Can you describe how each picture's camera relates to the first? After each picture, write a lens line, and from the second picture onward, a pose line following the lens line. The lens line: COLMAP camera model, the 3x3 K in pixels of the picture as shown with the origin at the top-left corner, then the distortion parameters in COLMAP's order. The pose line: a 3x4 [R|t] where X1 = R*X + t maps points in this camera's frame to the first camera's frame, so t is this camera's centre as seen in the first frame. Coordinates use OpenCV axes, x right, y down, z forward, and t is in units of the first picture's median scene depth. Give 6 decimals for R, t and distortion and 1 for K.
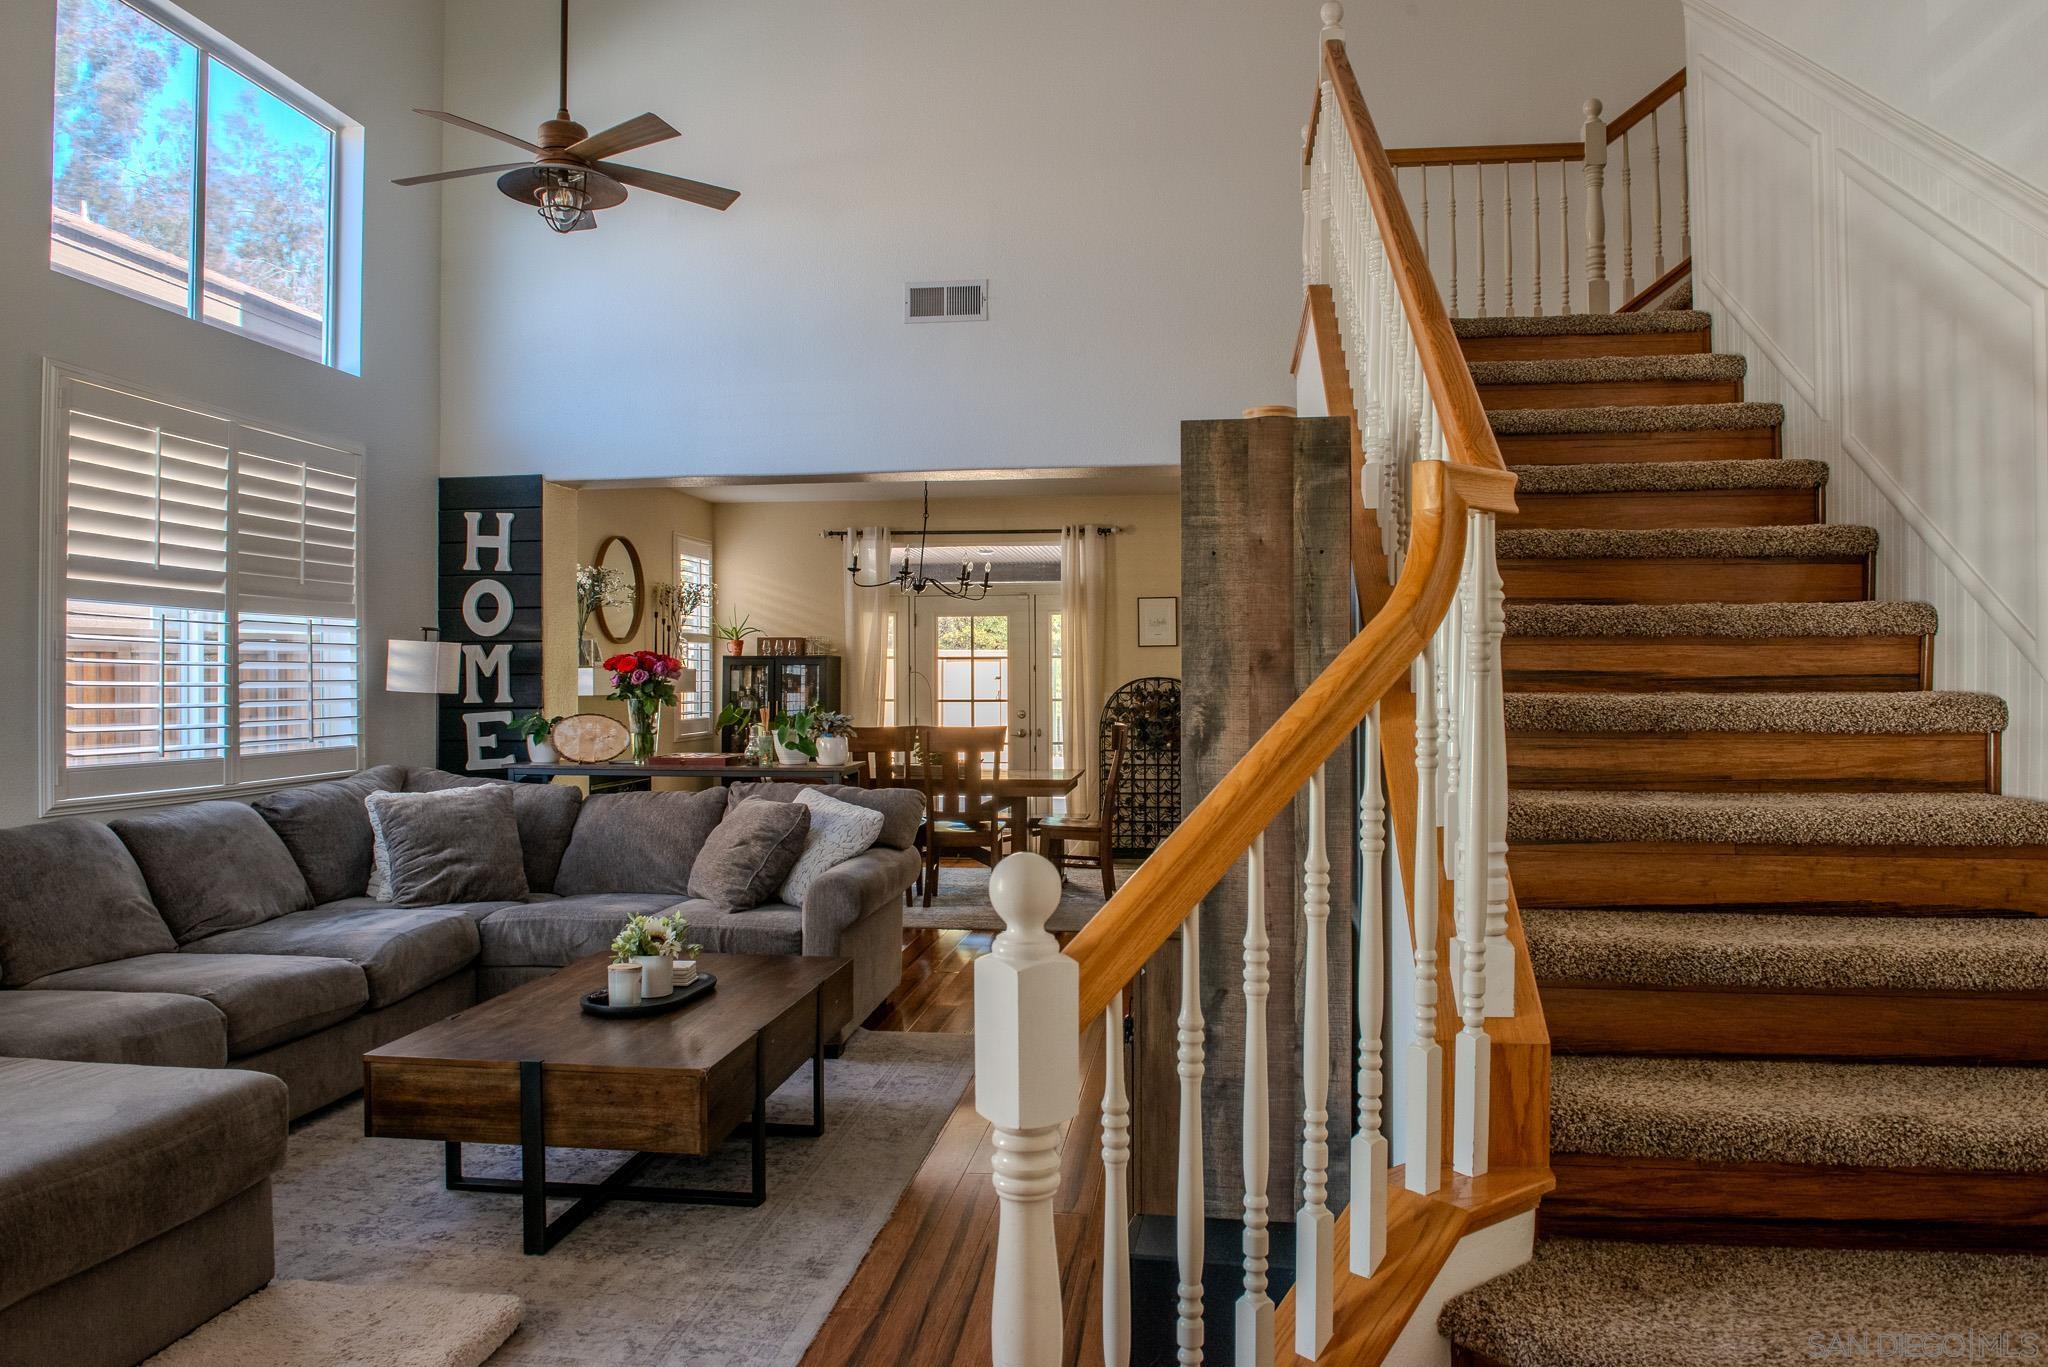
lens RADIAL K [[1403.3, 0, 1035.7], [0, 1403.3, 680.1], [0, 0, 1]] dist [-0.045888, -0.006860]
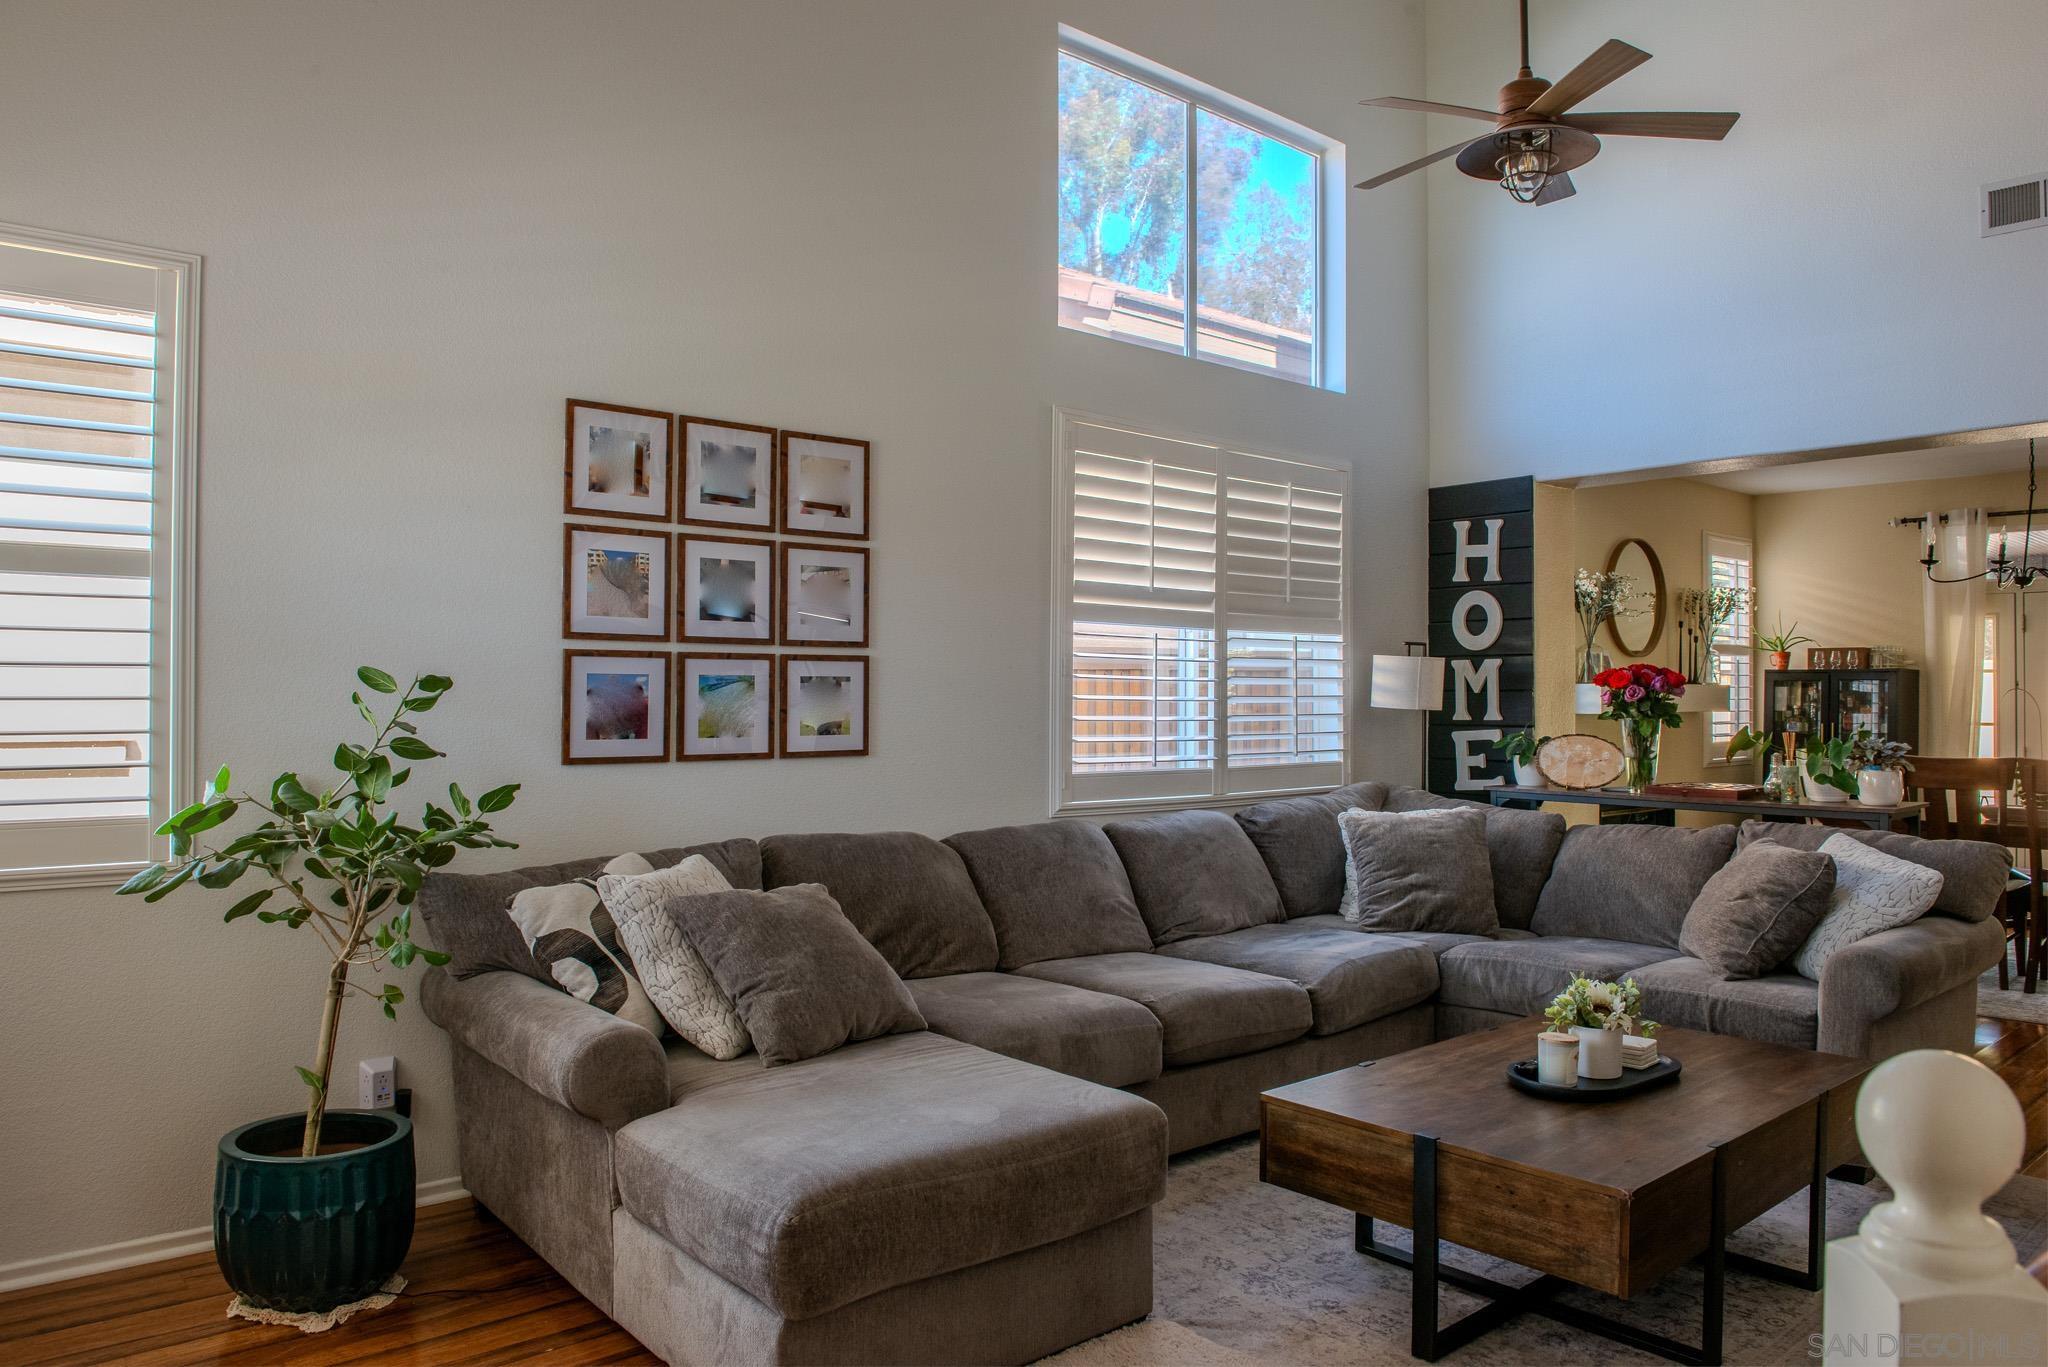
lens RADIAL K [[1403.3, 0, 1034.0], [0, 1403.3, 680.7], [0, 0, 1]] dist [-0.045888, -0.006860]
pose [[0.746844, -0.002194, -0.664996, 0.019941], [-0.005493, 0.999940, -0.009468, -0.000078], [0.664977, 0.010724, 0.746787, 0.116963]]
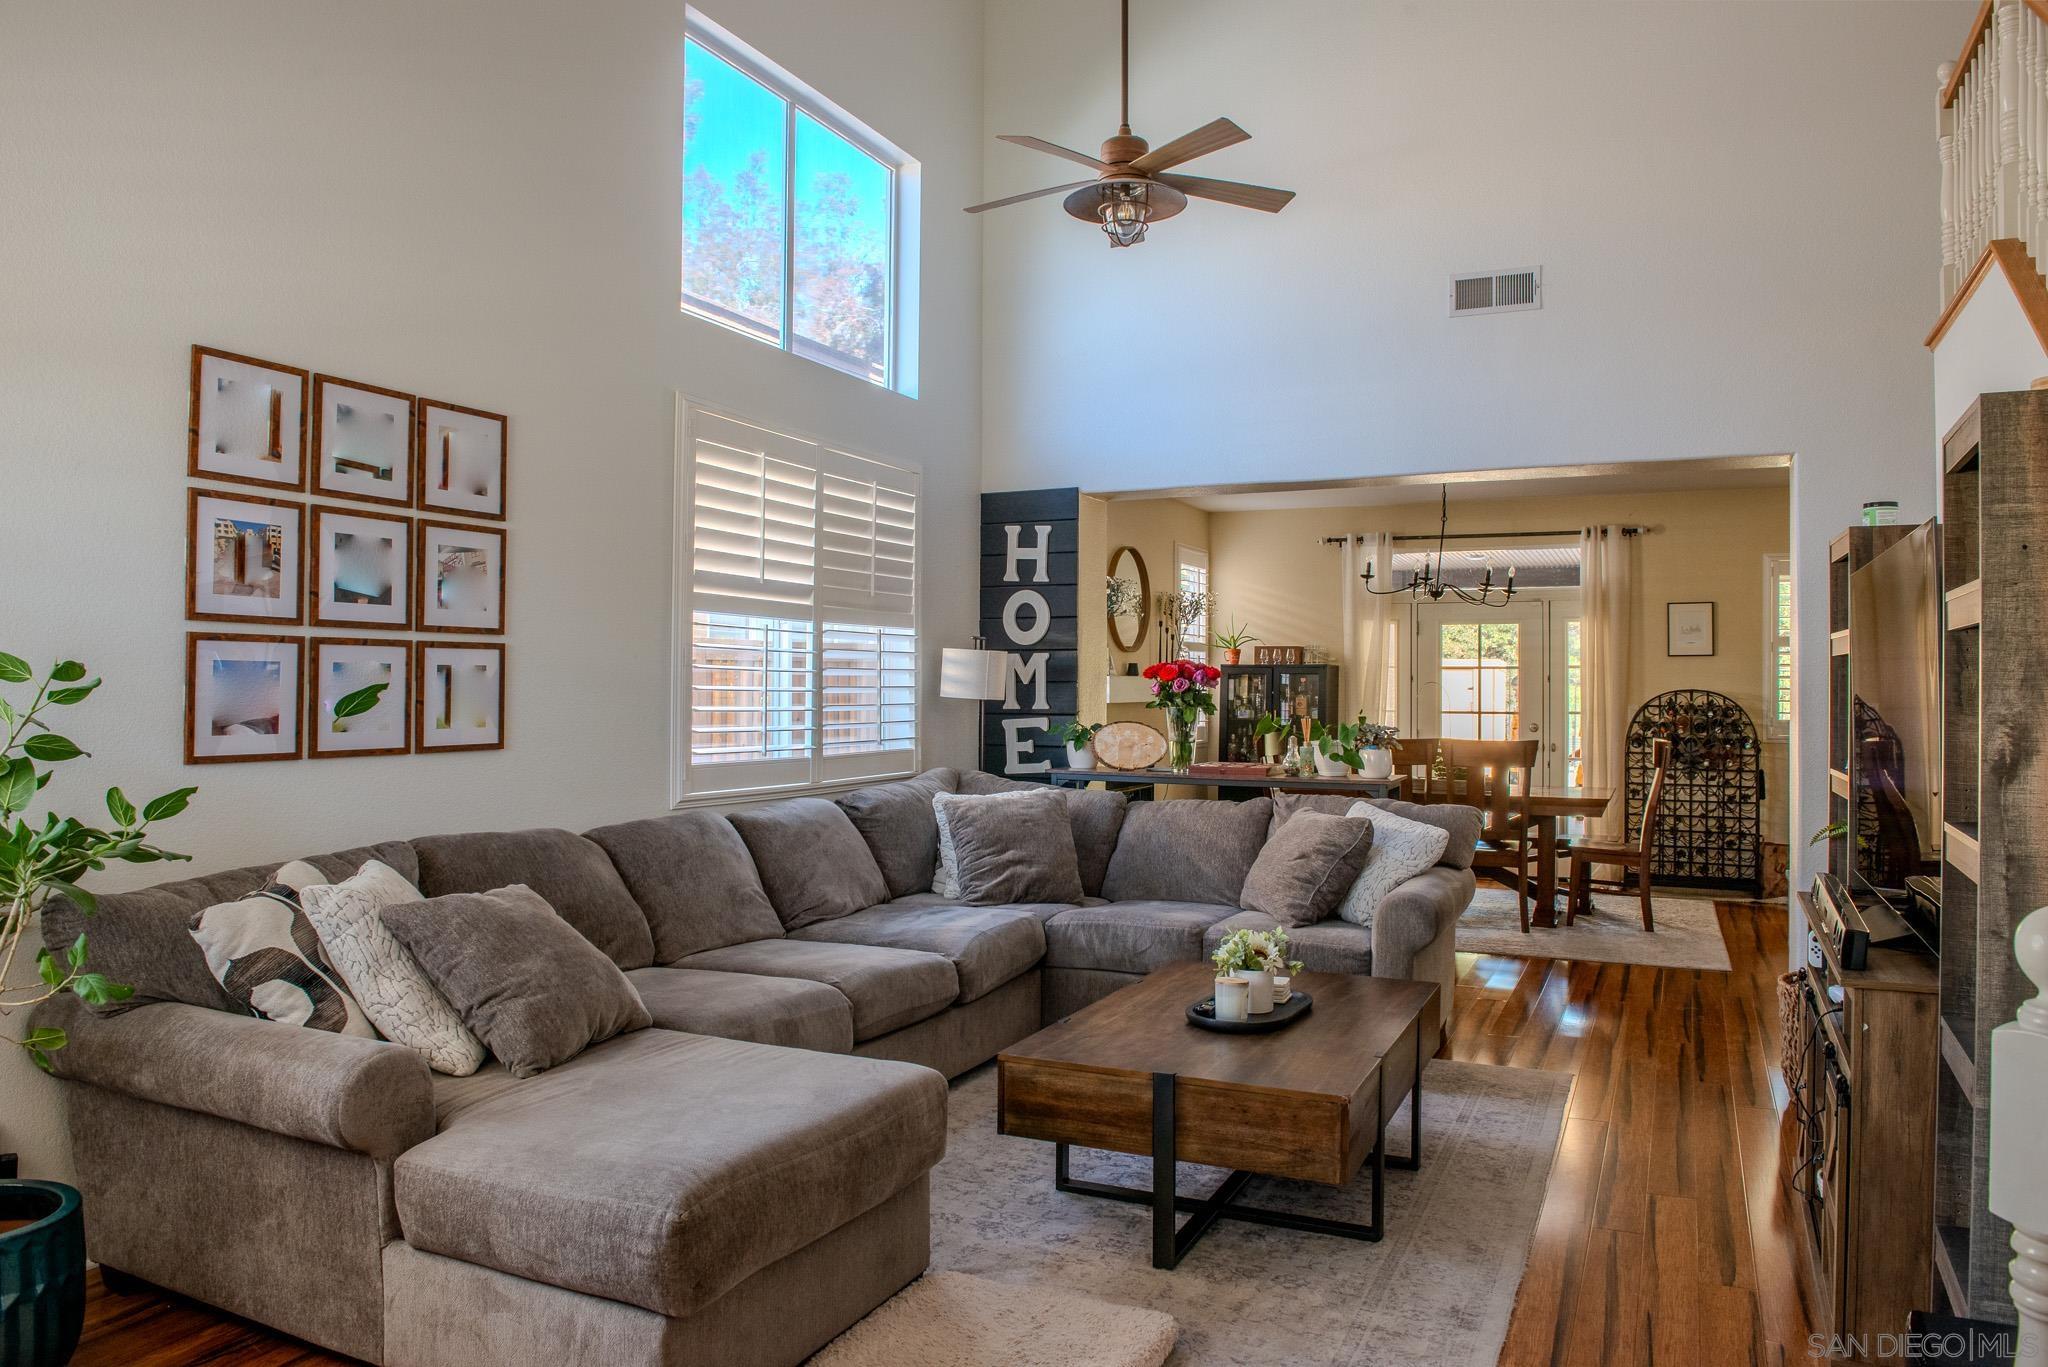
lens RADIAL K [[1403.3, 0, 1041.6], [0, 1403.3, 677.4], [0, 0, 1]] dist [-0.045888, -0.006860]
pose [[0.953864, 0.005667, -0.300187, -0.092932], [-0.008155, 0.999942, -0.007038, -0.000191], [0.300129, 0.009161, 0.953855, 0.012709]]
